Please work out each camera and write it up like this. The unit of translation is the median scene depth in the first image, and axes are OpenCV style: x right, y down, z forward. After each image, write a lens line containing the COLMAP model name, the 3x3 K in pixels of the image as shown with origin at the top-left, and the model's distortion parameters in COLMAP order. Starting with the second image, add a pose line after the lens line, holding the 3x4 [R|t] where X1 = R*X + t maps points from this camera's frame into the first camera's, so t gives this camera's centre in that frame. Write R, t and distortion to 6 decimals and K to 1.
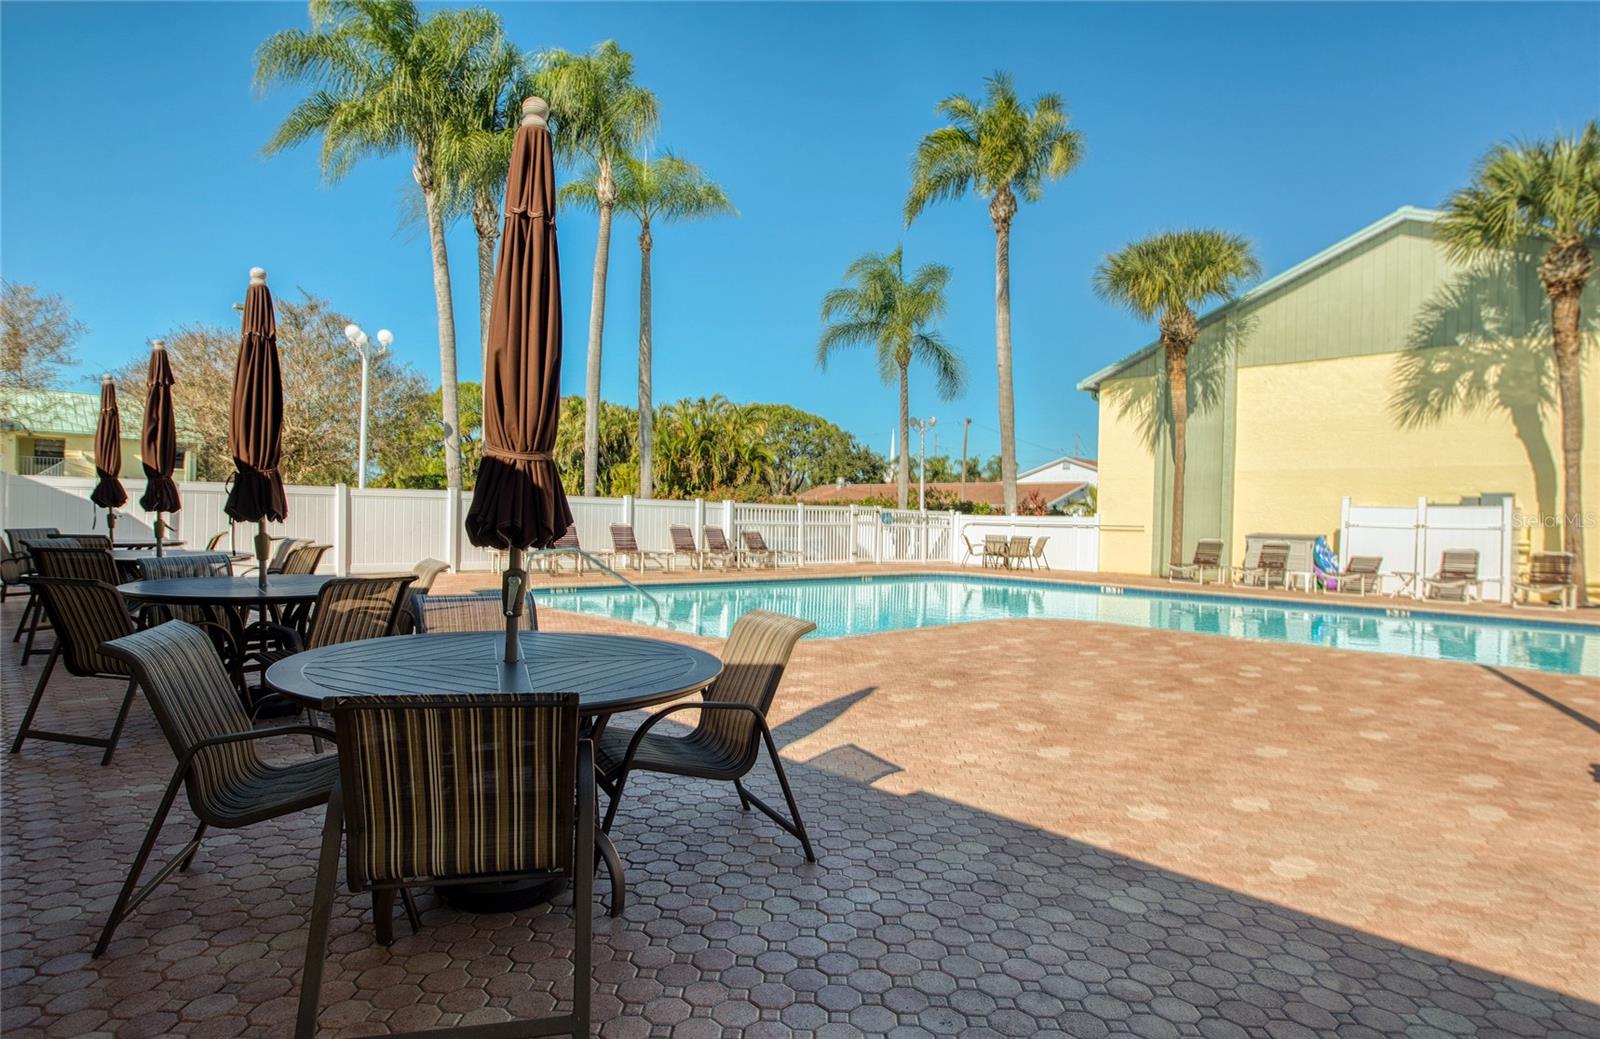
lens RADIAL K [[882.6, 0, 761.8], [0, 882.6, 515.3], [0, 0, 1]] dist [0.001433, -0.000860]
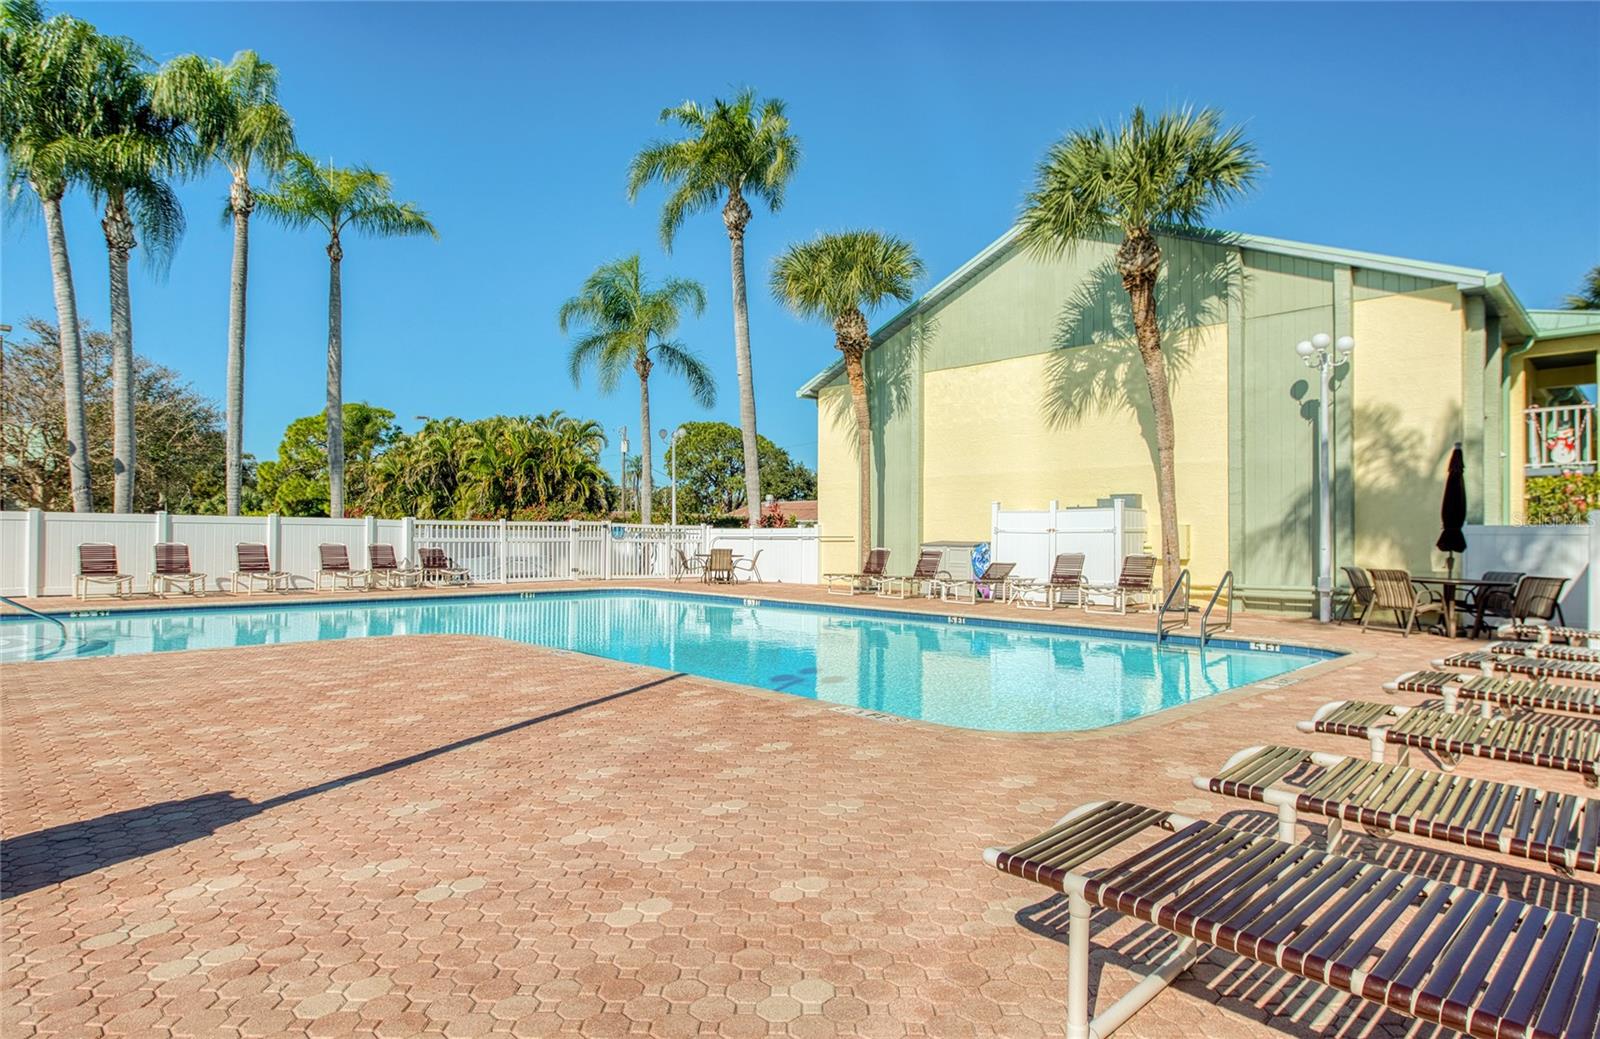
lens RADIAL K [[882.6, 0, 761.8], [0, 882.6, 515.3], [0, 0, 1]] dist [0.001433, -0.000860]
pose [[0.999663, -0.017979, 0.018707, 0.344513], [0.018378, 0.999603, -0.021362, 0.009162], [-0.018315, 0.021698, 0.999597, 0.032357]]
